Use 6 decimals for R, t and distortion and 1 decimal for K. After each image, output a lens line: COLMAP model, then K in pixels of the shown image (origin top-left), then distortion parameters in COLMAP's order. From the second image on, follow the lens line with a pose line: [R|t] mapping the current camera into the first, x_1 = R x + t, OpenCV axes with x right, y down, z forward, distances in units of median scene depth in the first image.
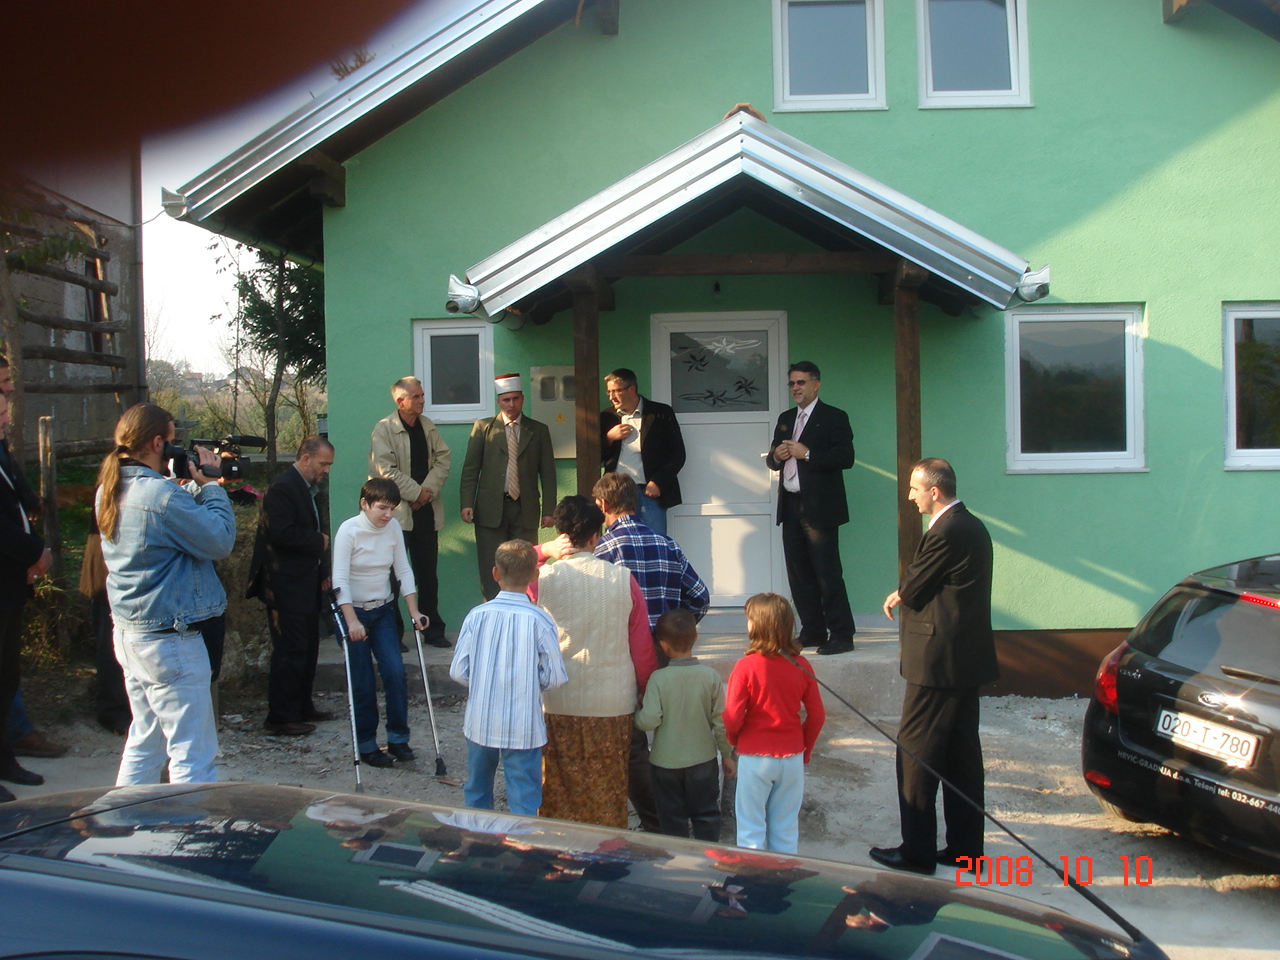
lens RADIAL K [[1457.5, 0, 640.0], [0, 1457.5, 480.0], [0, 0, 1]] dist [-0.144932, -0.018121]
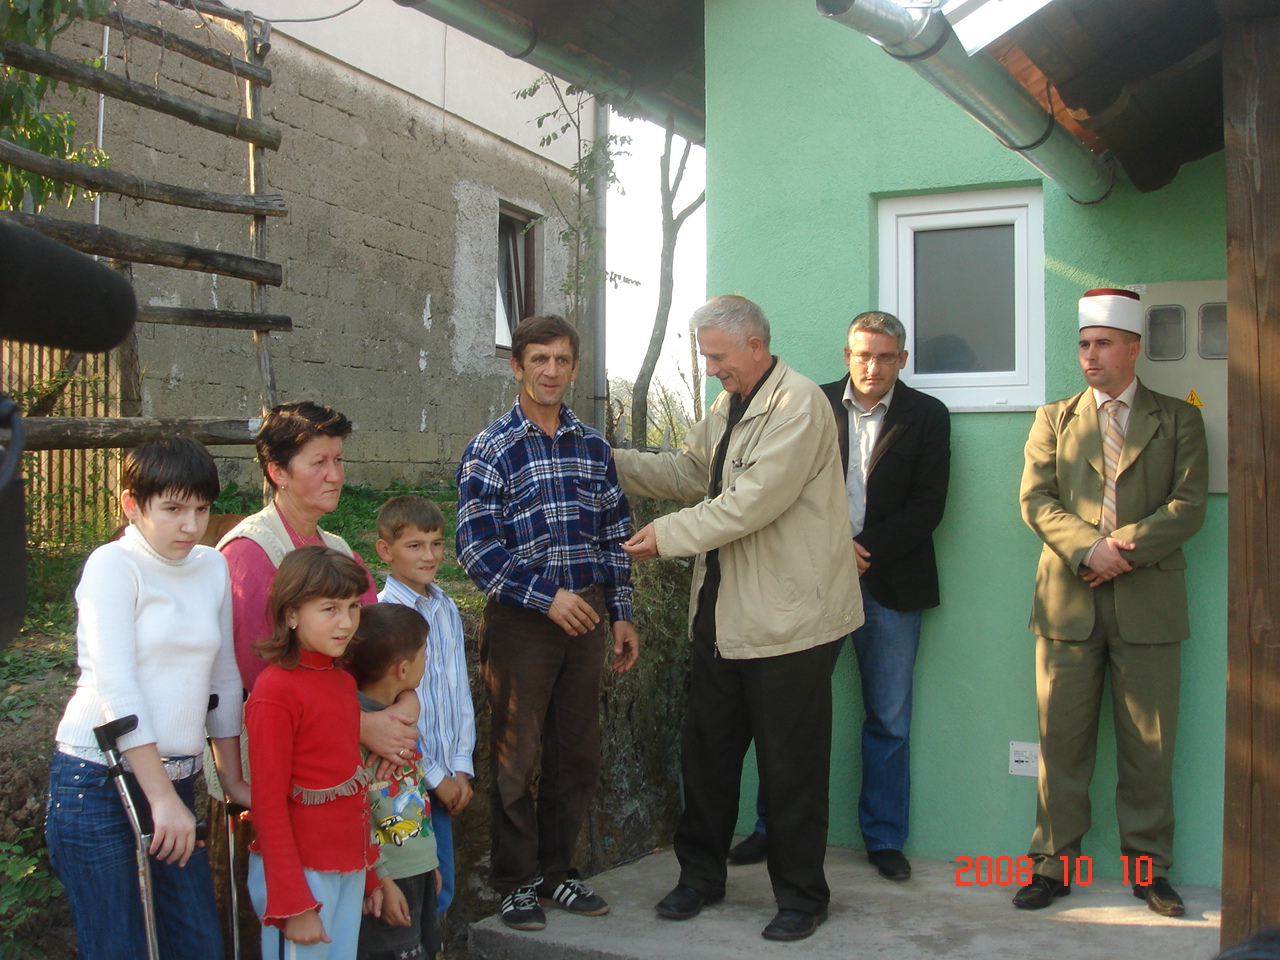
lens RADIAL K [[1457.5, 0, 640.0], [0, 1457.5, 480.0], [0, 0, 1]] dist [-0.144932, -0.018121]
pose [[0.905355, 0.022573, -0.424055, -0.023657], [-0.041040, 0.998563, -0.034467, 0.002831], [0.422667, 0.048608, 0.904980, 0.561671]]
